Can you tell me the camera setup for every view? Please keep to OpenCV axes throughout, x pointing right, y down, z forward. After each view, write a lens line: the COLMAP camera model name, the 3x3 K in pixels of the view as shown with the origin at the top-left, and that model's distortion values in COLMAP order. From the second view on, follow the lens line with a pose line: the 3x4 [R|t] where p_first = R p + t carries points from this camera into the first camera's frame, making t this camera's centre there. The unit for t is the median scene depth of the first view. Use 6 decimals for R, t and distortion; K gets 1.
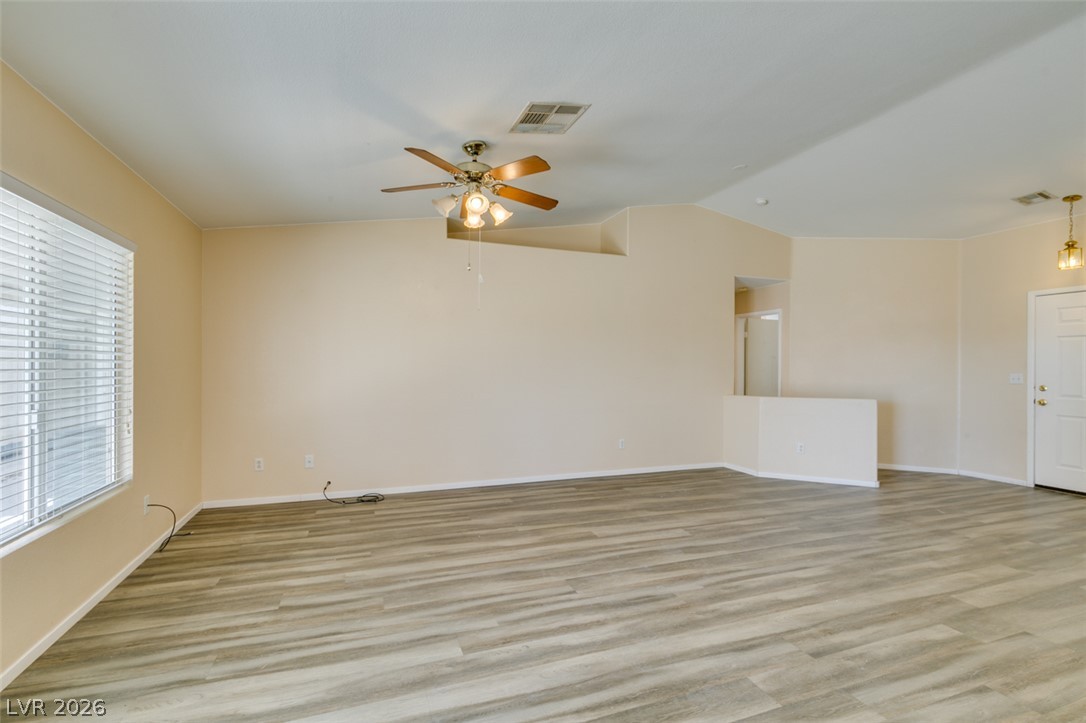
lens RADIAL K [[487.9, 0, 542.4], [0, 487.9, 367.6], [0, 0, 1]] dist [-0.000709, -0.001342]
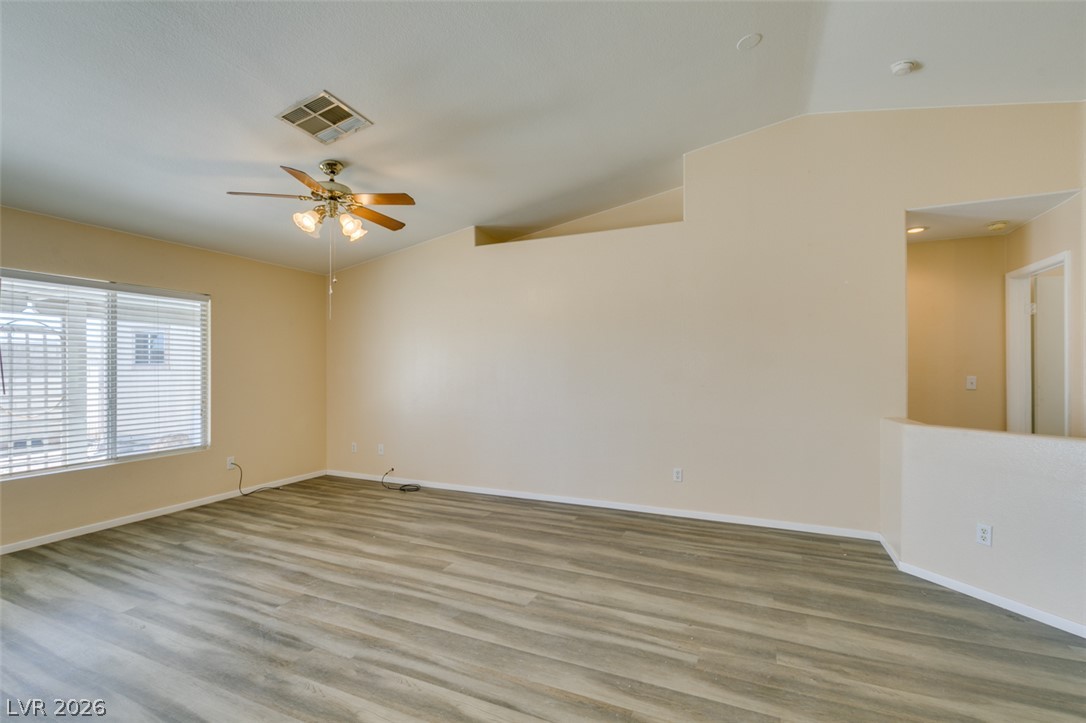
lens RADIAL K [[487.9, 0, 544.2], [0, 487.9, 365.8], [0, 0, 1]] dist [-0.000709, -0.001342]
pose [[0.714955, -0.013459, -0.699041, 0.876510], [0.004412, 0.999882, -0.014738, 0.001451], [0.699157, 0.007453, 0.714930, 0.528422]]
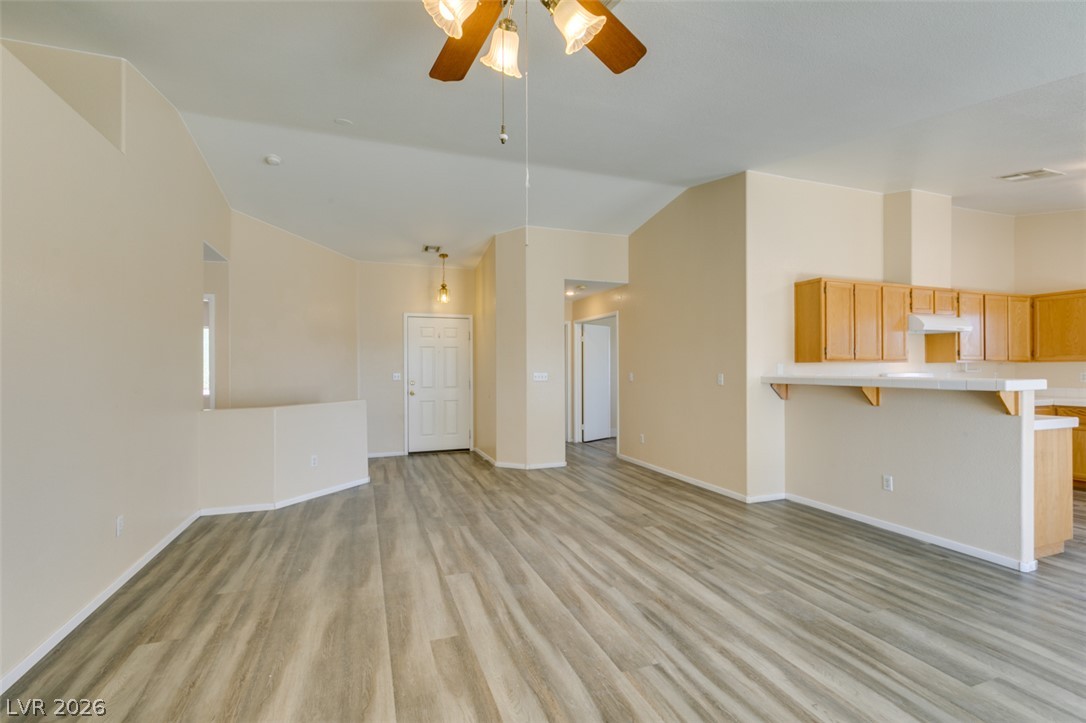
lens RADIAL K [[487.9, 0, 539.7], [0, 487.9, 365.0], [0, 0, 1]] dist [-0.000709, -0.001342]
pose [[0.005075, -0.000195, 0.999987, -0.544623], [0.007333, 0.999973, 0.000158, -0.008578], [-0.999960, 0.007332, 0.005076, 0.917549]]
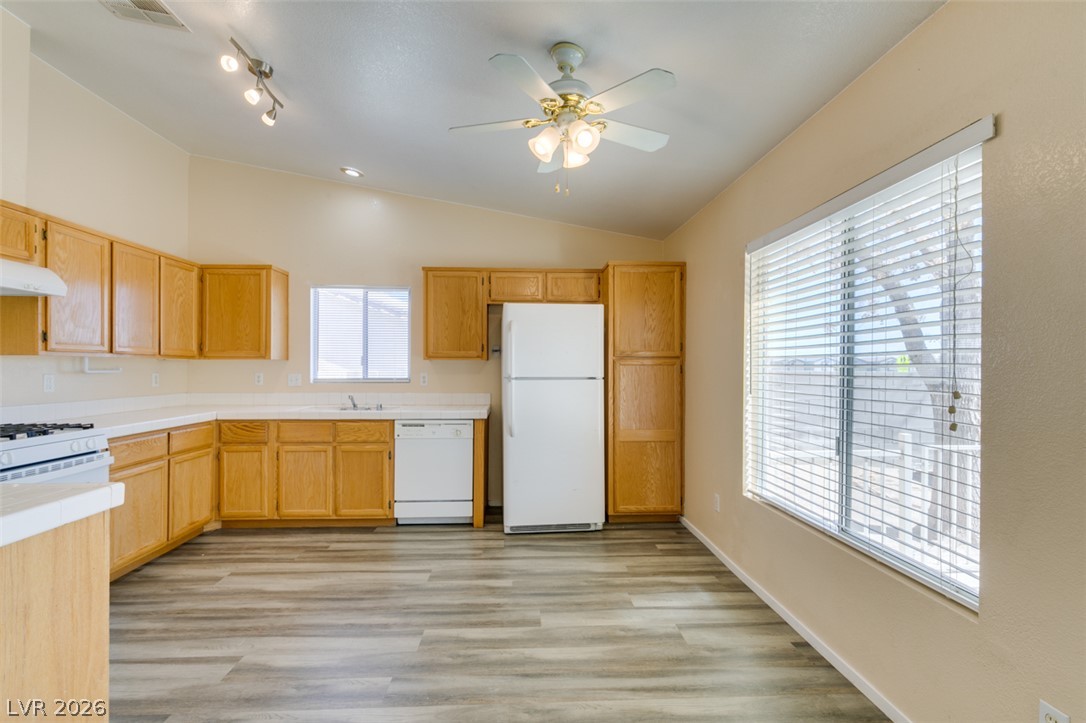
lens RADIAL K [[487.9, 0, 542.7], [0, 487.9, 366.2], [0, 0, 1]] dist [-0.000709, -0.001342]
pose [[-0.953654, -0.008552, 0.300784, -0.035027], [-0.008543, 0.999963, 0.001343, 0.003190], [-0.300784, -0.001289, -0.953691, 0.143477]]
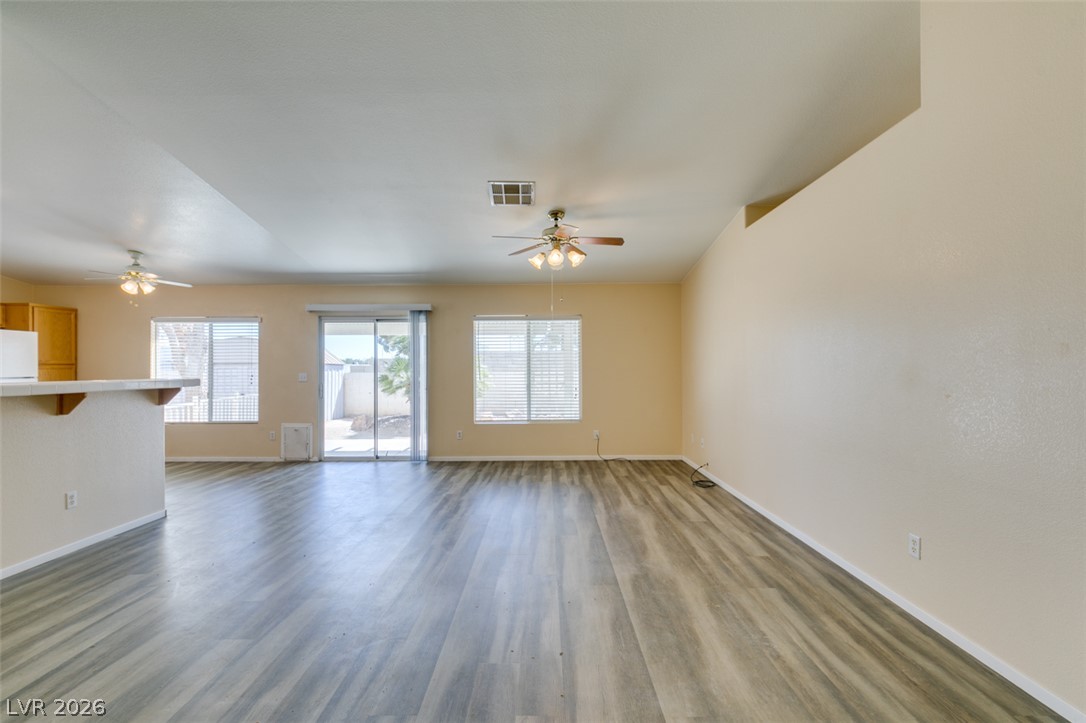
lens RADIAL K [[487.9, 0, 540.6], [0, 487.9, 365.0], [0, 0, 1]] dist [-0.000709, -0.001342]
pose [[-0.359624, -0.010621, -0.933037, 1.127743], [-0.002181, 0.999942, -0.010542, -0.000056], [0.933095, -0.001756, -0.359626, 1.374940]]
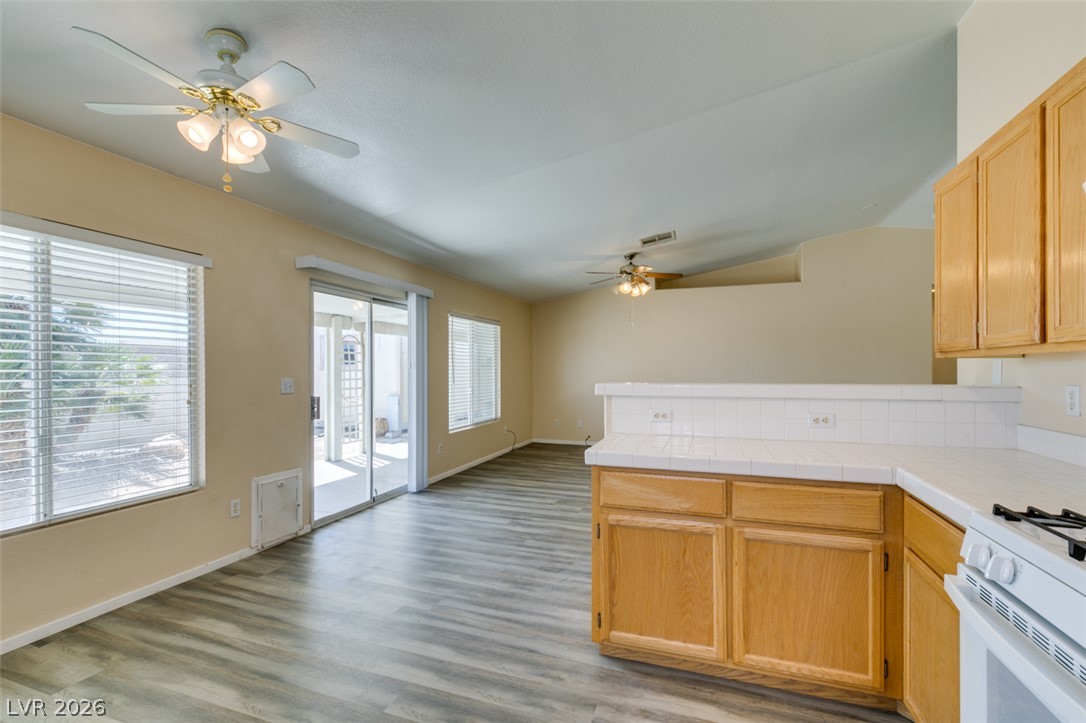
lens RADIAL K [[487.9, 0, 541.7], [0, 487.9, 368.3], [0, 0, 1]] dist [-0.000709, -0.001342]
pose [[0.764843, -0.010646, -0.644129, 0.764926], [0.004003, 0.999923, -0.011772, 0.007825], [0.644205, 0.006425, 0.764826, -0.633302]]
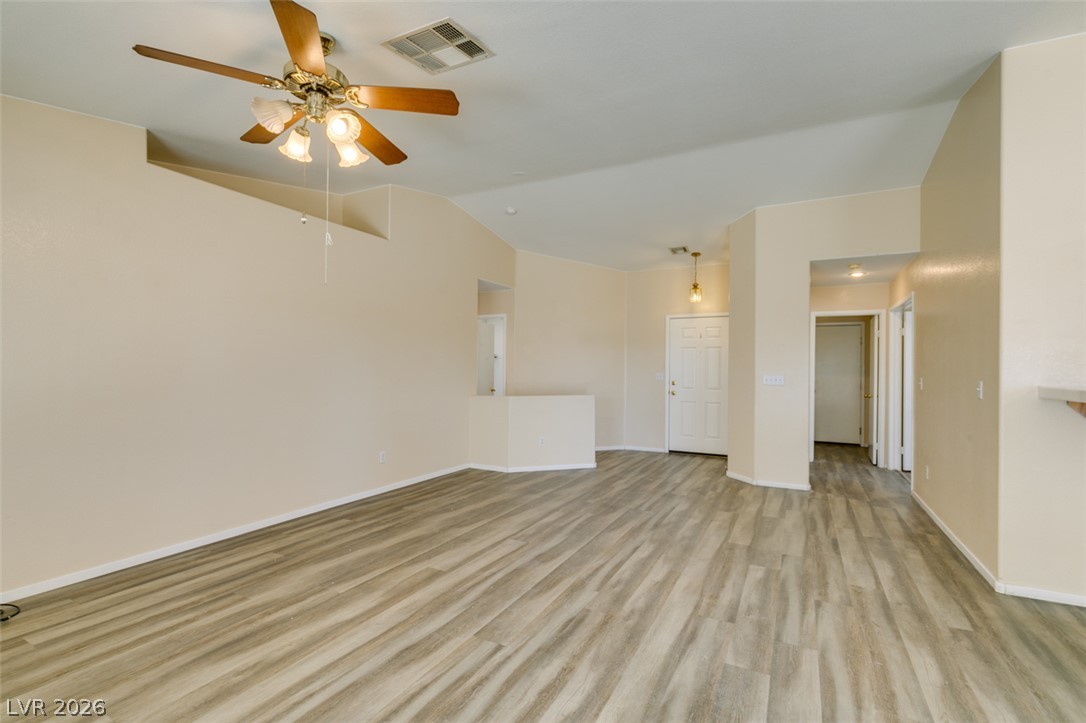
lens RADIAL K [[487.9, 0, 540.4], [0, 487.9, 371.3], [0, 0, 1]] dist [-0.000709, -0.001342]
pose [[0.745313, -0.003198, 0.666708, -0.332679], [-0.001235, 0.999980, 0.006177, -0.002719], [-0.666714, -0.005427, 0.745294, 0.274632]]
